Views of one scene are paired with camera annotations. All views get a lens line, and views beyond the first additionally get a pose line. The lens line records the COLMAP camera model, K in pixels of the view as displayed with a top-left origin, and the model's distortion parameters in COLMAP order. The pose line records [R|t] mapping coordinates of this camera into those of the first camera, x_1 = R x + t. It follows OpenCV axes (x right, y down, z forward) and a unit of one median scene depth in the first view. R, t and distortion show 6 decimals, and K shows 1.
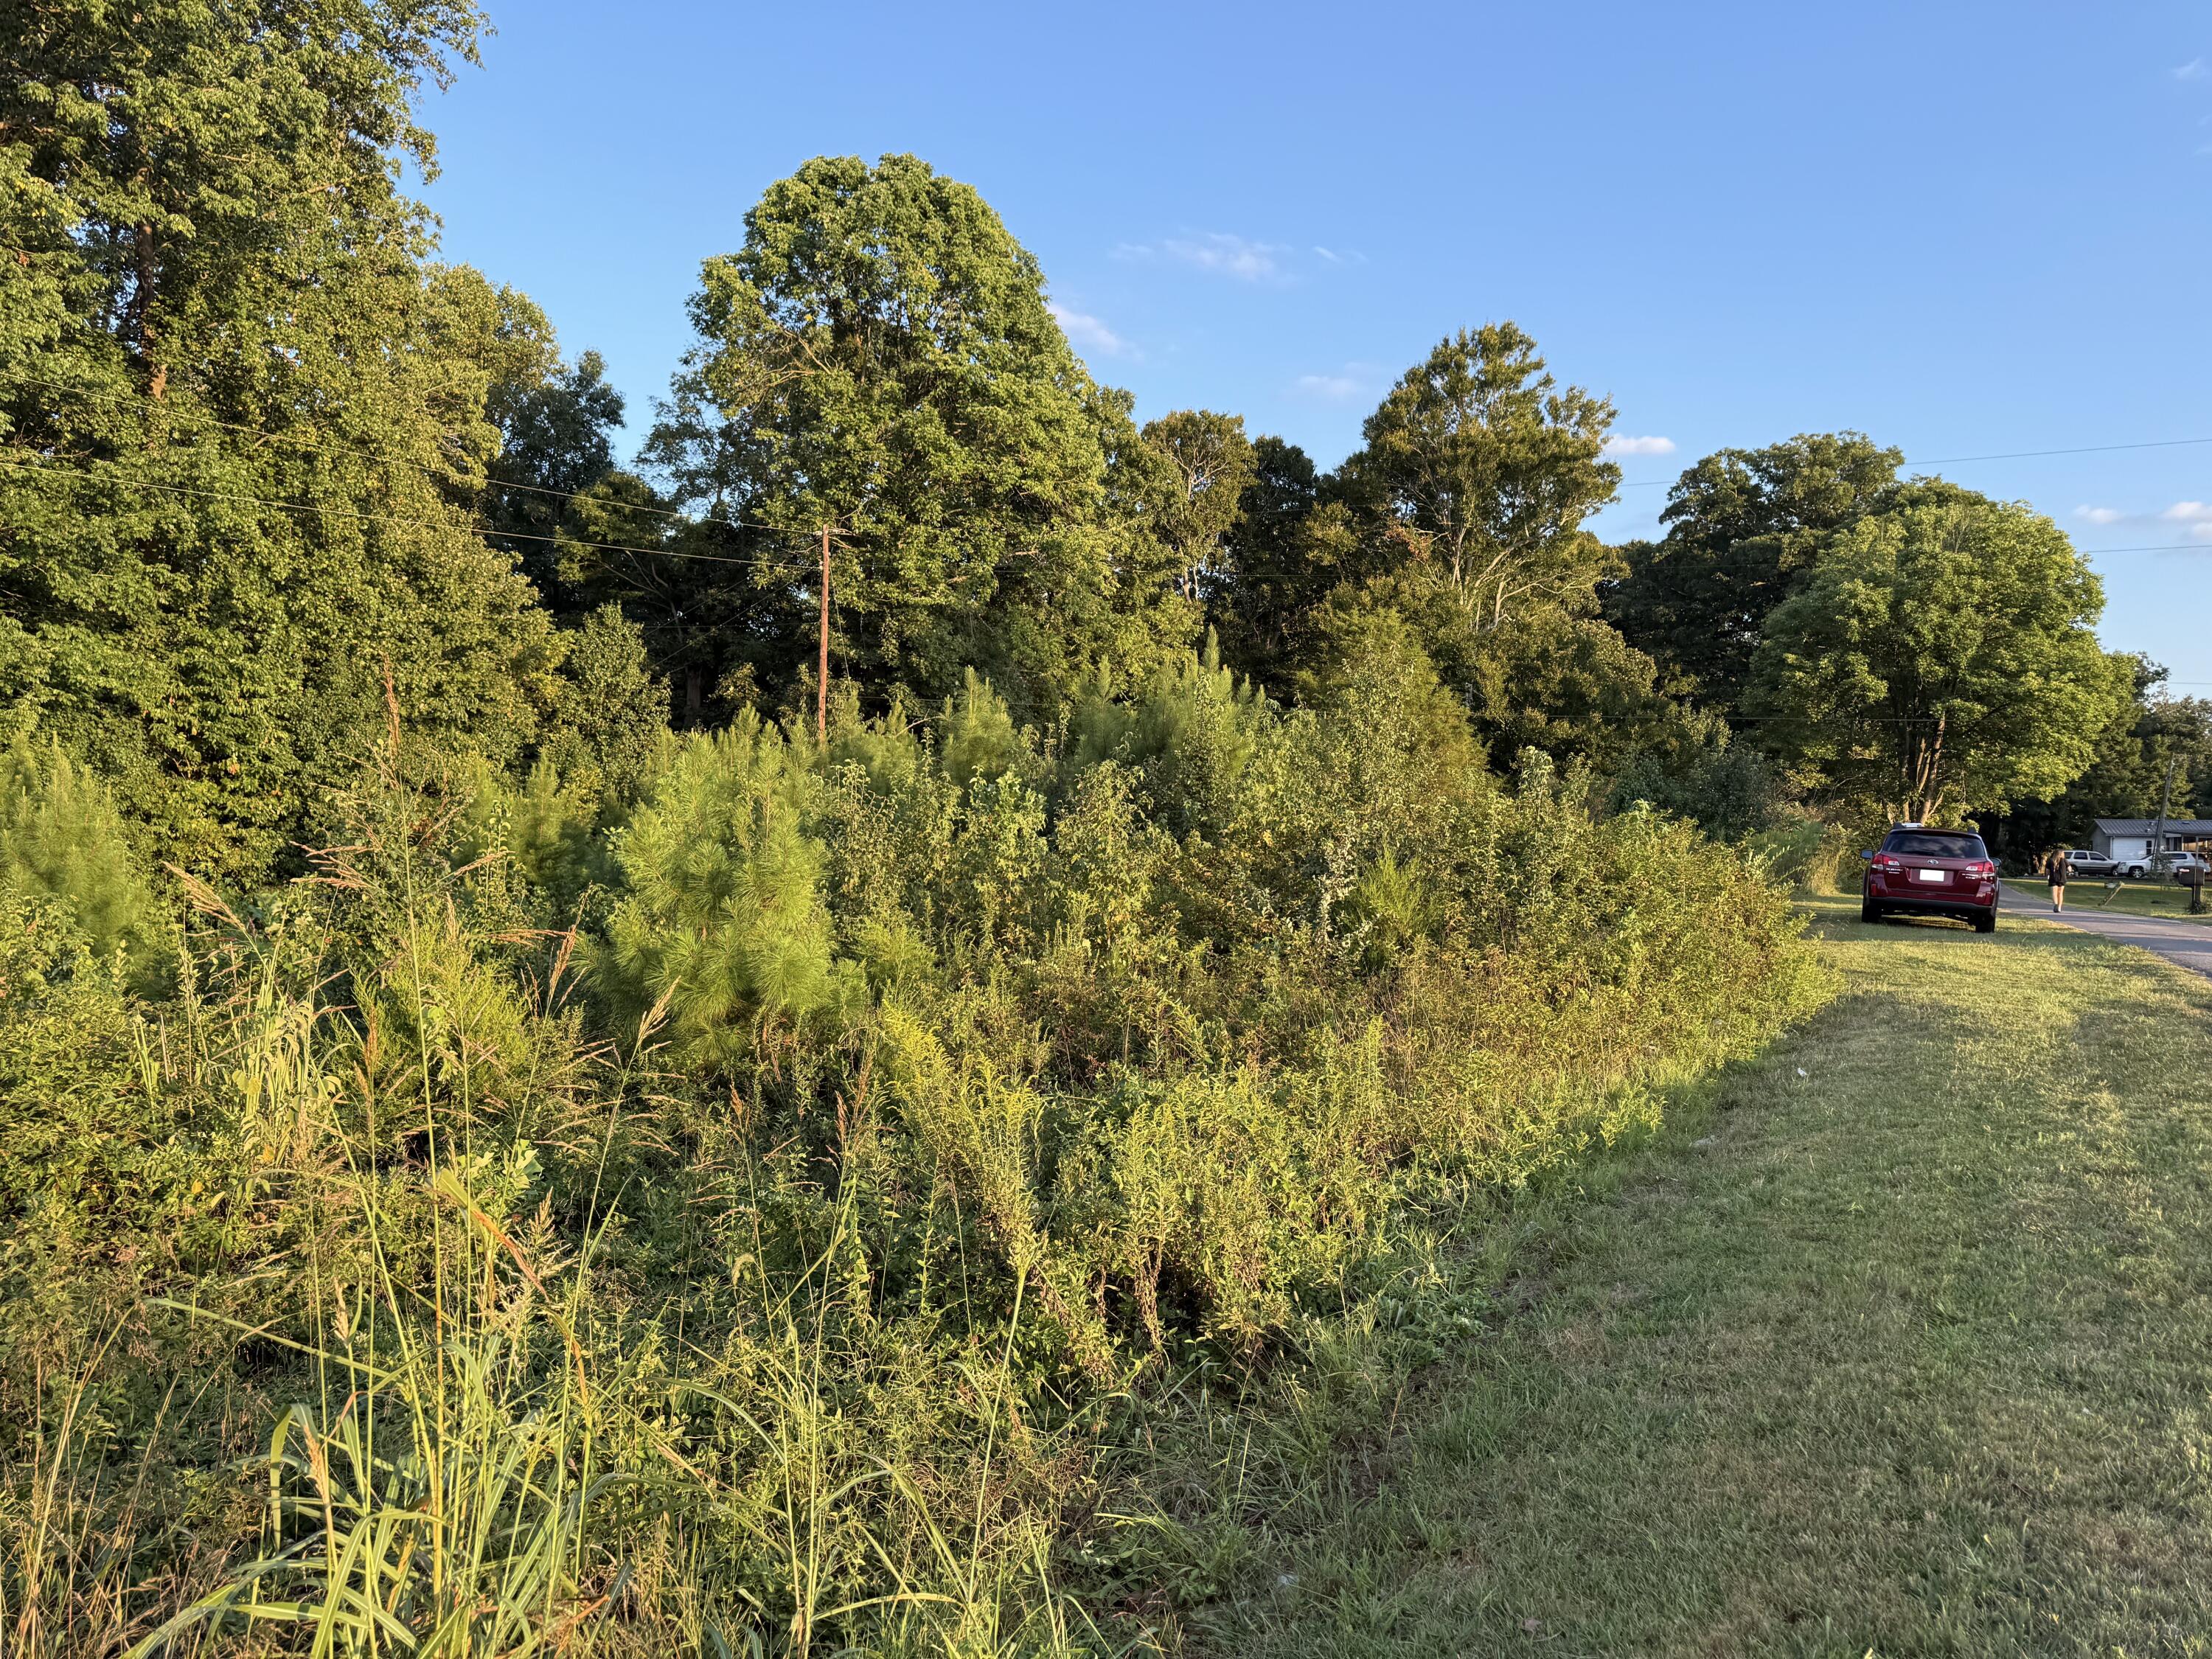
lens RADIAL K [[1555.2, 0, 1149.4], [0, 1555.2, 832.5], [0, 0, 1]] dist [0.005793, -0.031482]
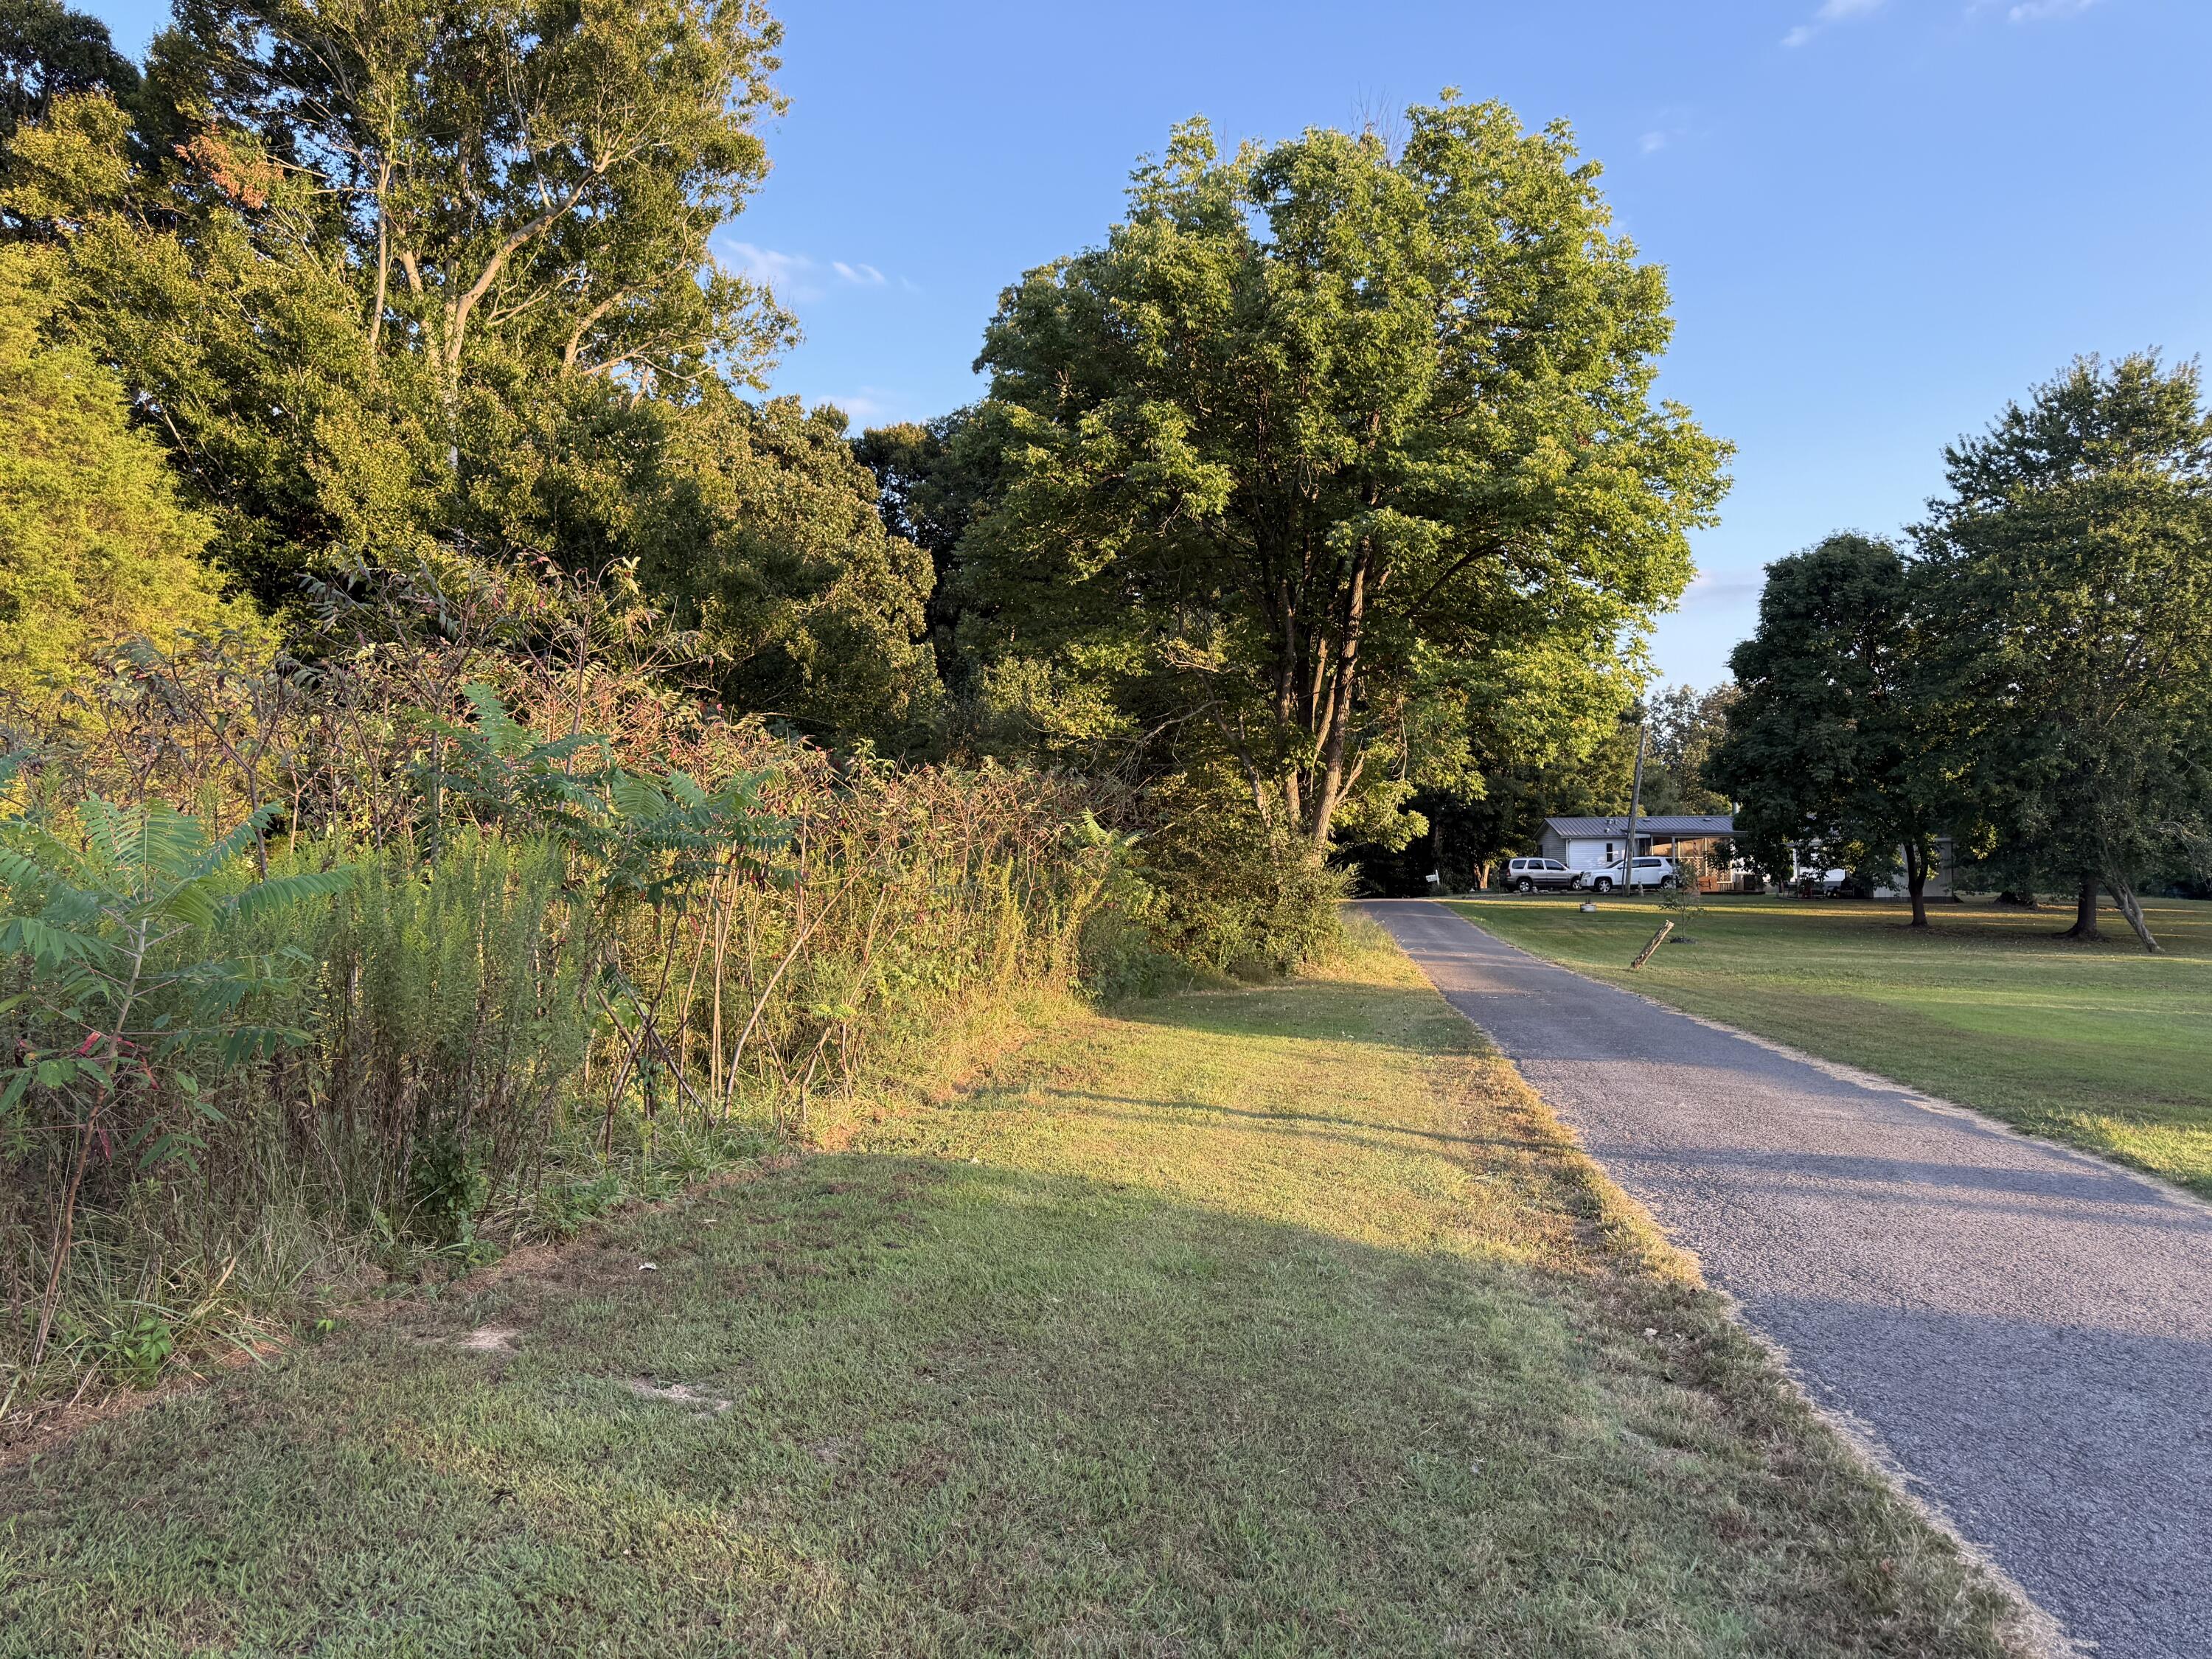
lens RADIAL K [[1555.2, 0, 1149.4], [0, 1555.2, 832.5], [0, 0, 1]] dist [0.005793, -0.031482]
pose [[0.947323, -0.013156, 0.320010, 0.115716], [0.015818, 0.999859, -0.005720, 0.000325], [-0.319890, 0.010481, 0.947397, 0.222783]]
